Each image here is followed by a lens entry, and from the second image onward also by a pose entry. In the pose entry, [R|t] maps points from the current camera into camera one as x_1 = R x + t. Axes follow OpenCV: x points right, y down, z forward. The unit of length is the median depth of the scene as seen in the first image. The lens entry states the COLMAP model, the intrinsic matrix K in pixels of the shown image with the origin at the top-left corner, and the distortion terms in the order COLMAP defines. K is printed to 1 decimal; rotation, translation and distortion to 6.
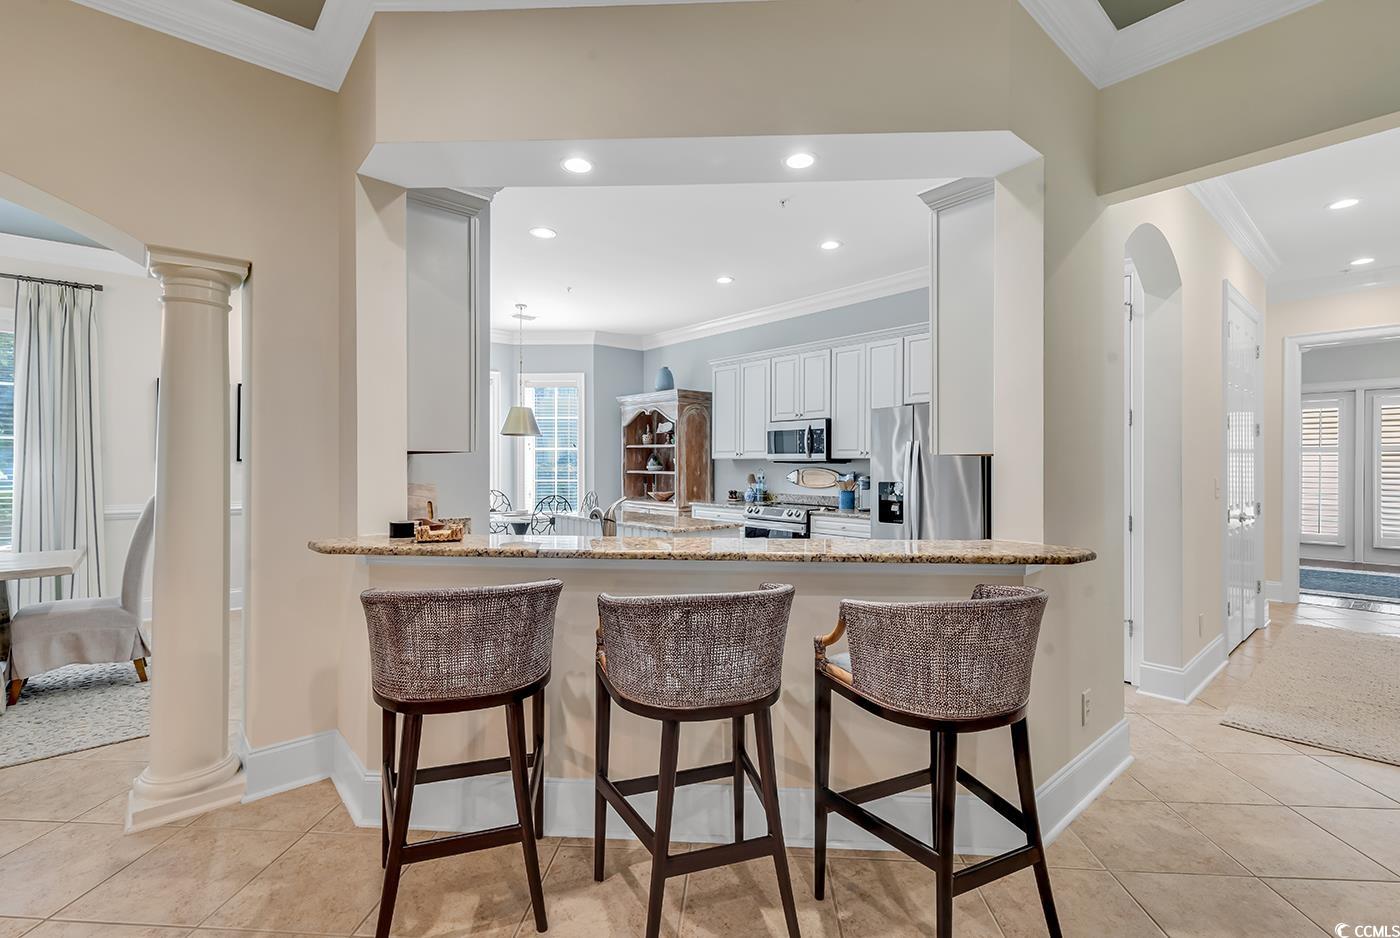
lens RADIAL K [[633.3, 0, 704.6], [0, 633.3, 468.2], [0, 0, 1]] dist [0.011420, -0.002877]
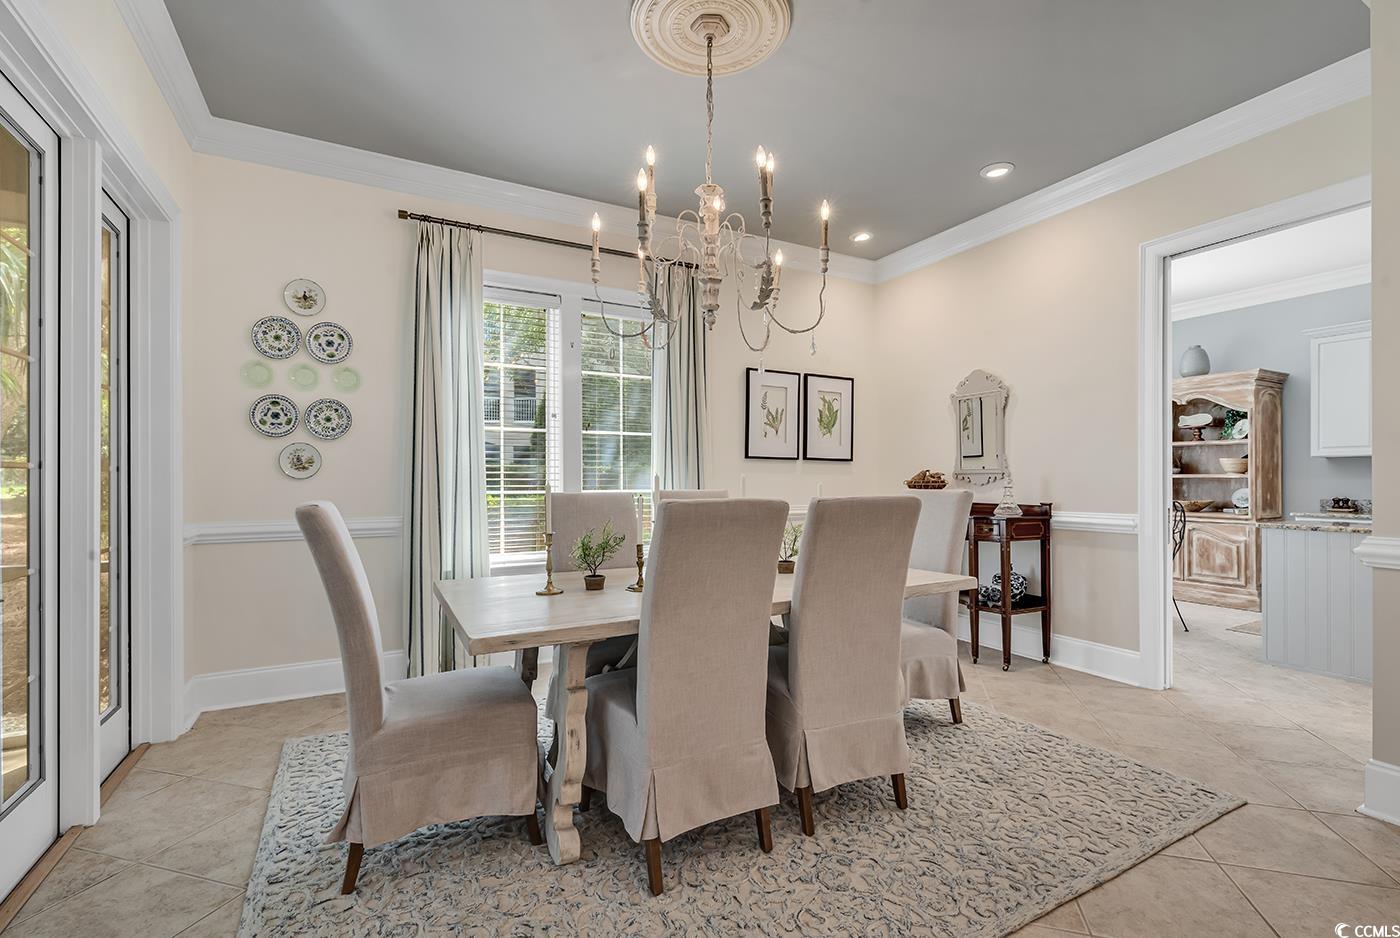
lens RADIAL K [[633.3, 0, 696.5], [0, 633.3, 475.8], [0, 0, 1]] dist [0.011420, -0.002877]
pose [[0.974633, -0.004295, -0.223768, -0.540166], [0.002537, 0.999964, -0.008141, 0.012662], [0.223795, 0.007367, 0.974608, 0.073693]]
